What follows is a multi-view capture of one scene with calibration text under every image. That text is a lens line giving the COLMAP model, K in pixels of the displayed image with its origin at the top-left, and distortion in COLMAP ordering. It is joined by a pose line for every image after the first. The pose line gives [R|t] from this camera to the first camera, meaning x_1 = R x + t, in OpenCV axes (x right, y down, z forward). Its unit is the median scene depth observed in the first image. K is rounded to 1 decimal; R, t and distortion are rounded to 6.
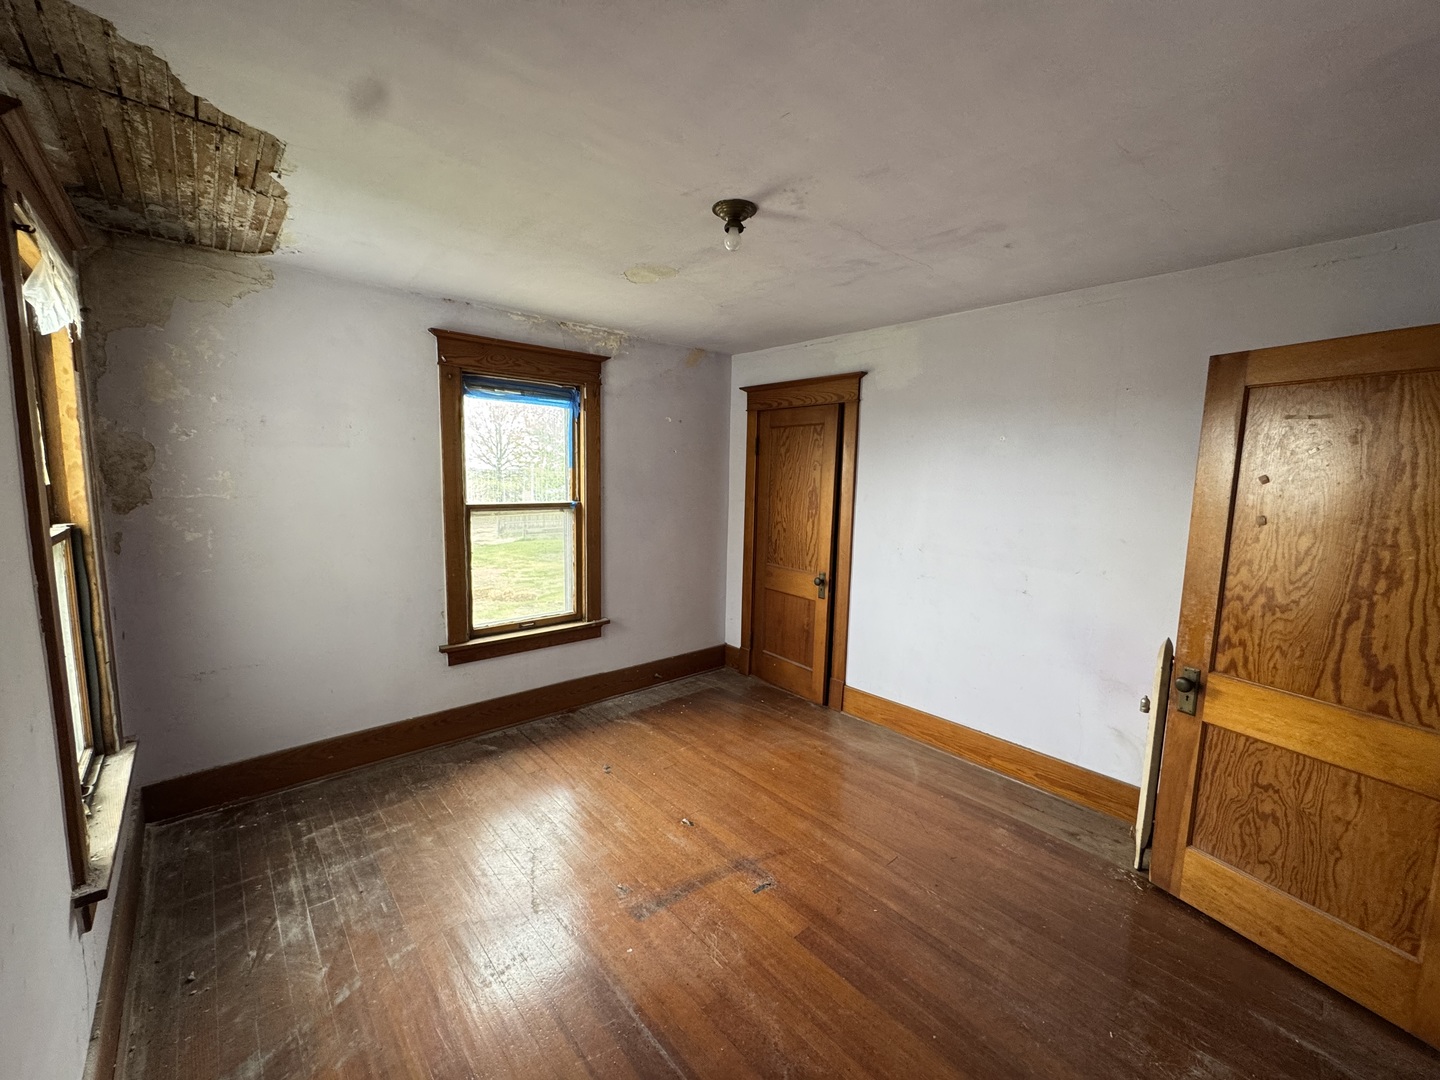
lens RADIAL K [[575.7, 0, 720.0], [0, 575.7, 540.0], [0, 0, 1]] dist [-0.002668, 0.000087]
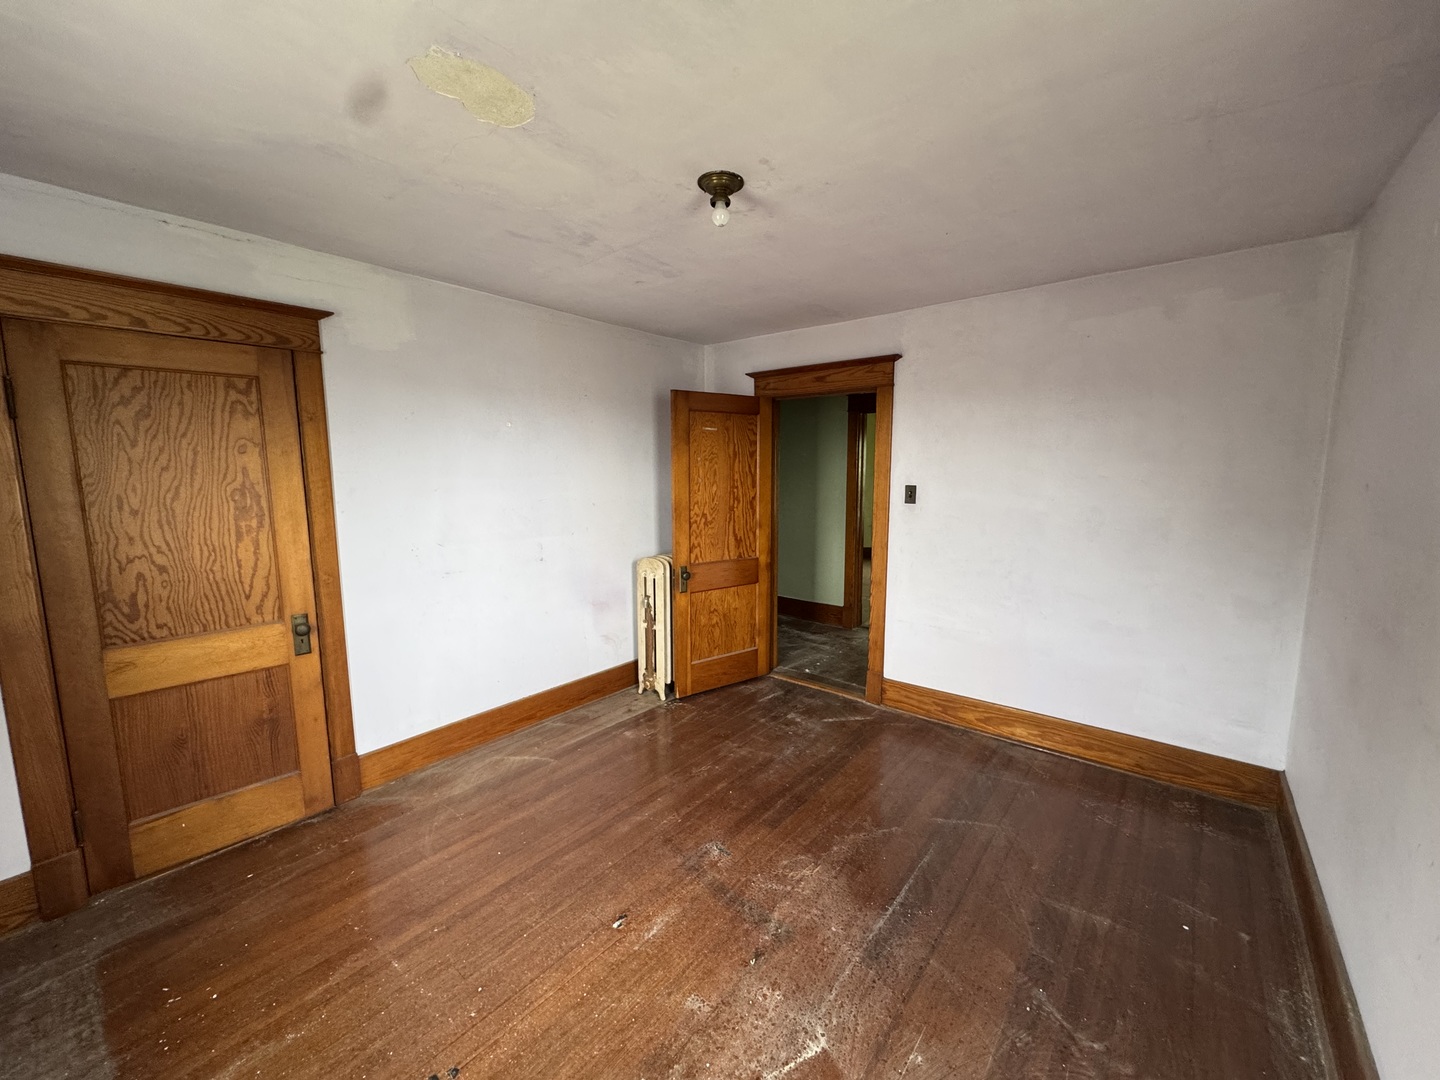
lens RADIAL K [[575.7, 0, 720.0], [0, 575.7, 540.0], [0, 0, 1]] dist [-0.002668, 0.000087]
pose [[-0.156657, -0.148362, 0.976446, -0.732943], [0.115977, 0.979050, 0.167365, -0.112133], [-0.980820, 0.139464, -0.136169, 0.891926]]
